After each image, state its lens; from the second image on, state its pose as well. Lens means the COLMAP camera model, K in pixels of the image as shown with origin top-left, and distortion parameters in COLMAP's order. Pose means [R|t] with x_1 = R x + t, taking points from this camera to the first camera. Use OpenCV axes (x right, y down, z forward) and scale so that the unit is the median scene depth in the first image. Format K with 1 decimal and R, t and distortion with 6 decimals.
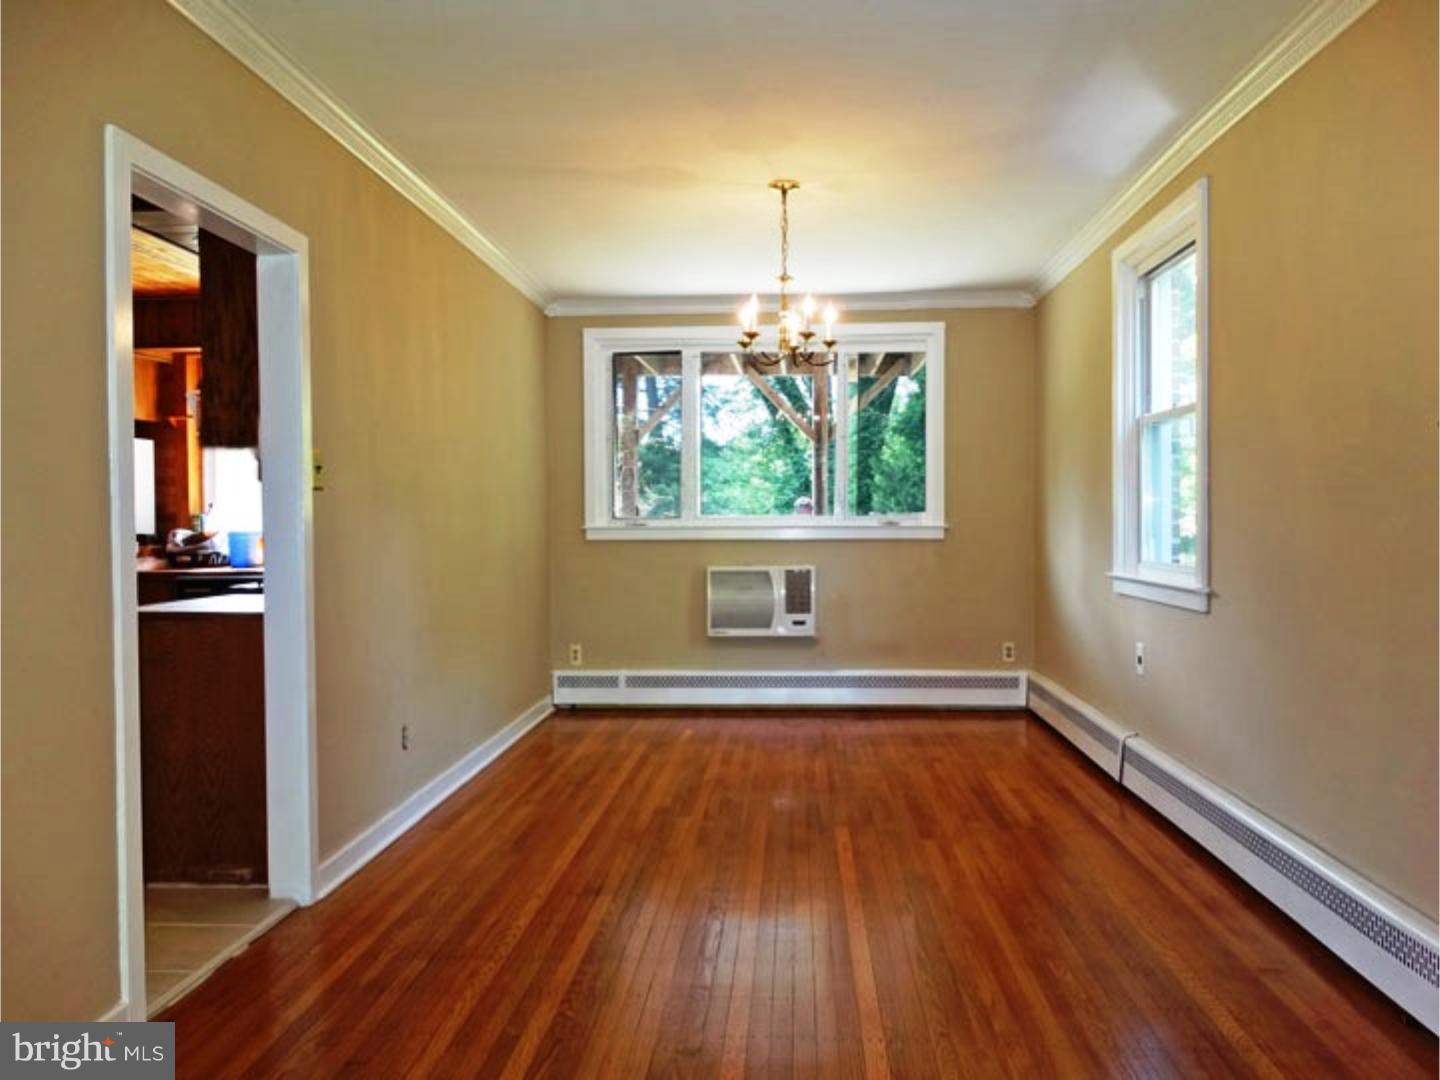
lens RADIAL K [[1009.3, 0, 719.3], [0, 1009.3, 538.2], [0, 0, 1]] dist [0.016660, -0.013629]
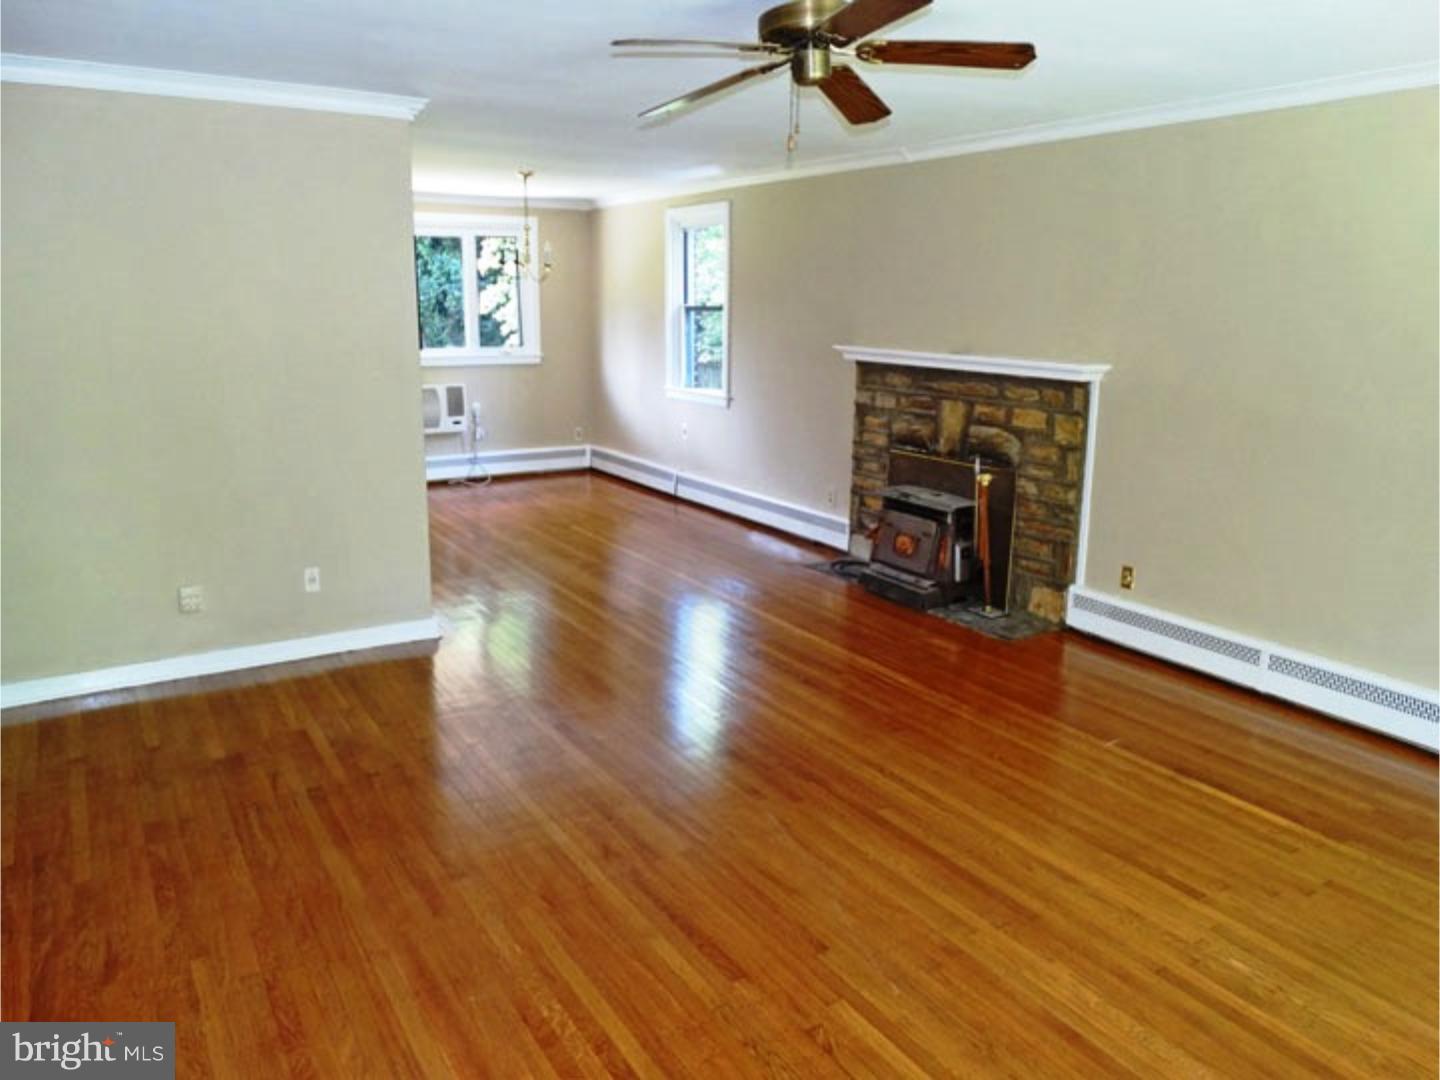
lens RADIAL K [[1009.3, 0, 719.9], [0, 1009.3, 540.0], [0, 0, 1]] dist [0.016660, -0.013629]
pose [[0.822706, -0.118571, 0.555964, -0.451611], [-0.000375, 0.977892, 0.209110, -0.059274], [-0.568467, -0.172244, 0.804473, -0.455298]]
